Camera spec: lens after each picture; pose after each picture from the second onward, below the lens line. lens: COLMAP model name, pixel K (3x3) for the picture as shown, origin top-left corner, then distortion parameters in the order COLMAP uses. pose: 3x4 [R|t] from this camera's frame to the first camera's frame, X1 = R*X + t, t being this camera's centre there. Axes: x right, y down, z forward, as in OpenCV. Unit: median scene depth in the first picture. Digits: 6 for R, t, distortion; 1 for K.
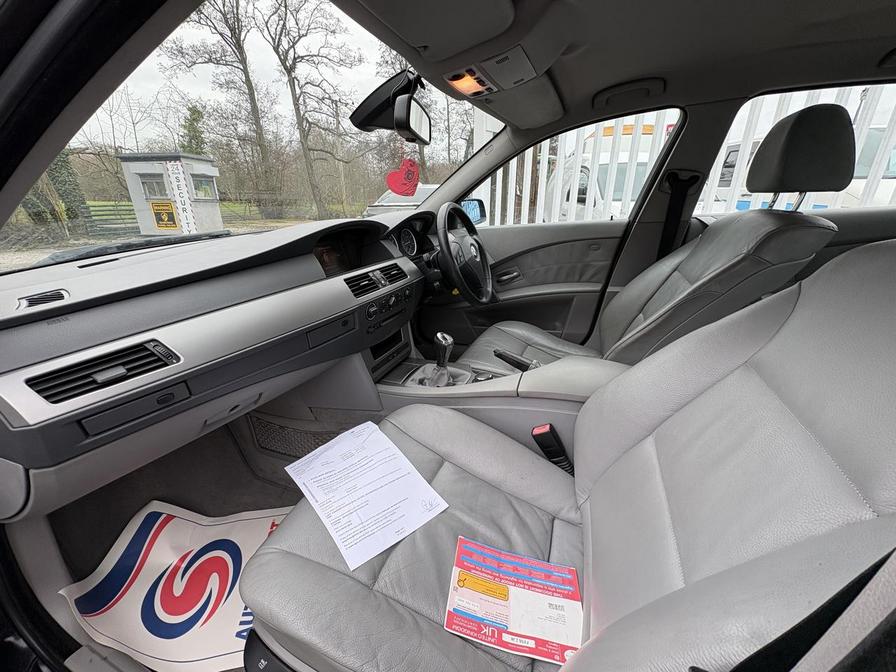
lens RADIAL K [[359.8, 0, 448.4], [0, 359.8, 333.9], [0, 0, 1]] dist [-0.000415, 0.001014]
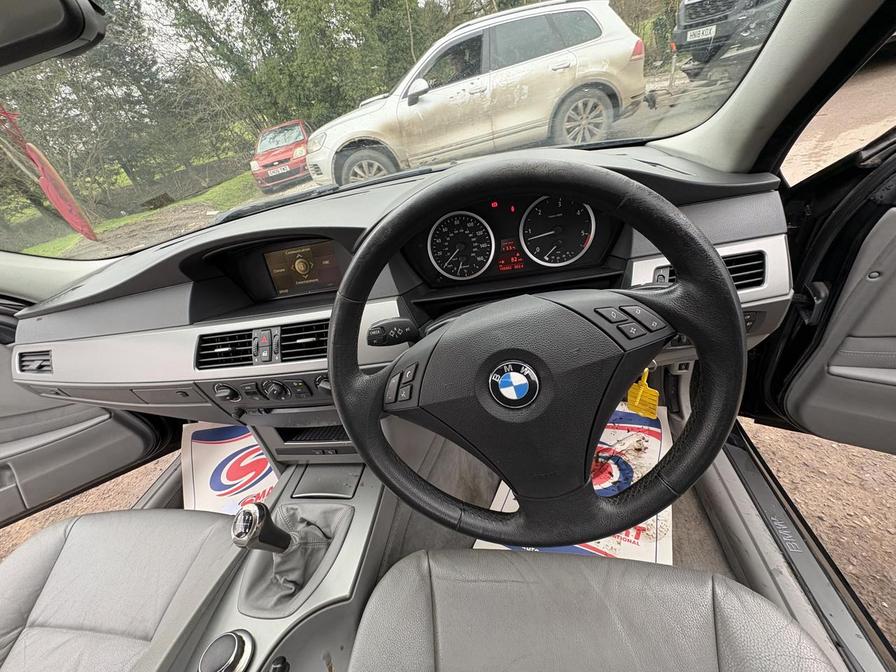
lens RADIAL K [[359.8, 0, 448.9], [0, 359.8, 336.4], [0, 0, 1]] dist [-0.000415, 0.001014]
pose [[0.233909, 0.528676, -0.815958, 0.308264], [-0.124514, 0.848618, 0.514143, -0.475708], [0.964253, -0.018664, 0.264327, 1.112010]]
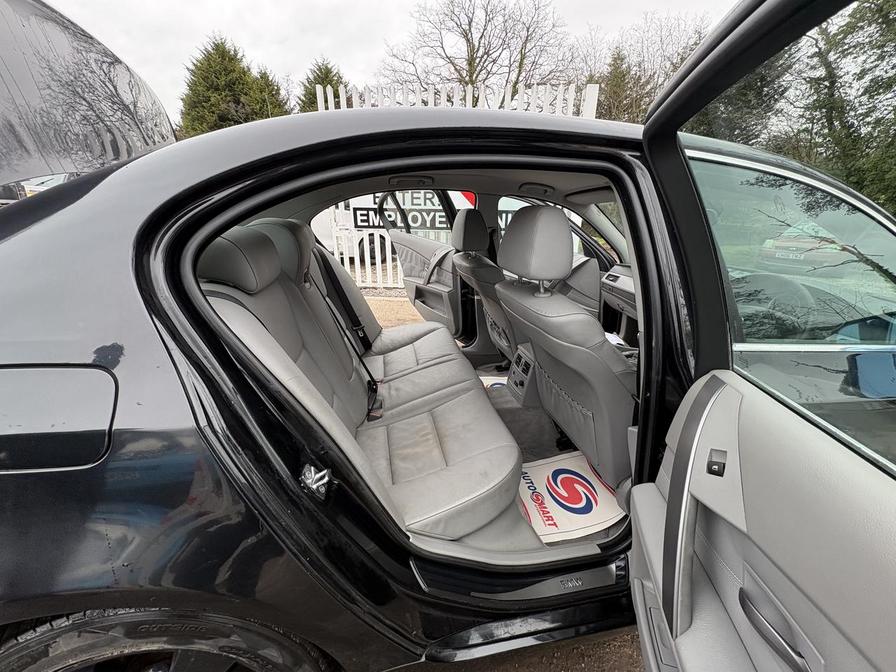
lens RADIAL K [[359.8, 0, 441.6], [0, 359.8, 341.5], [0, 0, 1]] dist [-0.000415, 0.001014]
pose [[-0.830070, 0.189933, -0.524318, 1.666966], [-0.212560, 0.761472, 0.612355, -0.820272], [0.515560, 0.619747, -0.591703, 1.628745]]
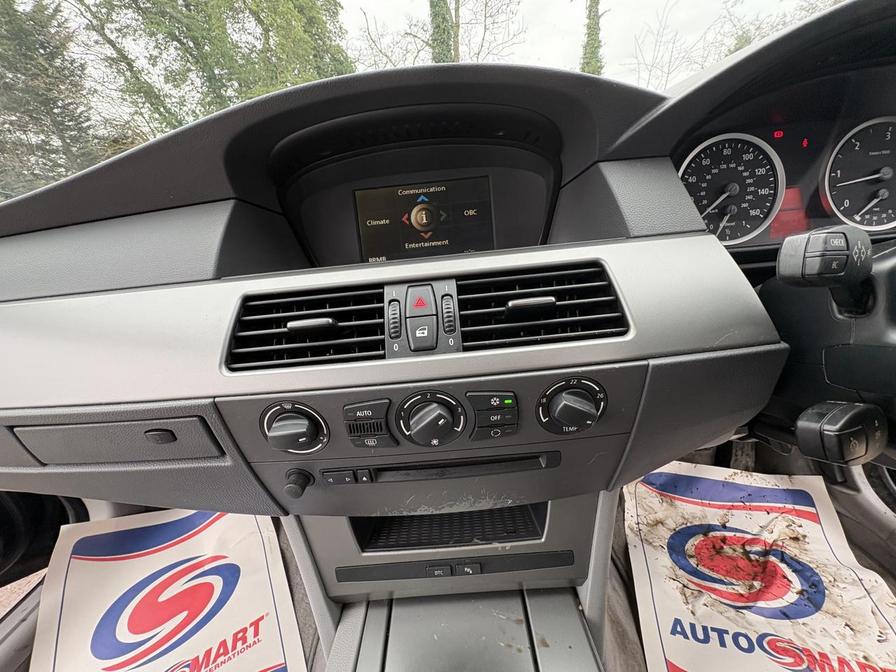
lens RADIAL K [[359.8, 0, 448.3], [0, 359.8, 335.6], [0, 0, 1]] dist [-0.000415, 0.001014]
pose [[0.382422, 0.346923, -0.856387, 0.031500], [-0.240331, 0.932284, 0.270348, -0.210028], [0.892185, 0.102430, 0.439902, 0.899562]]
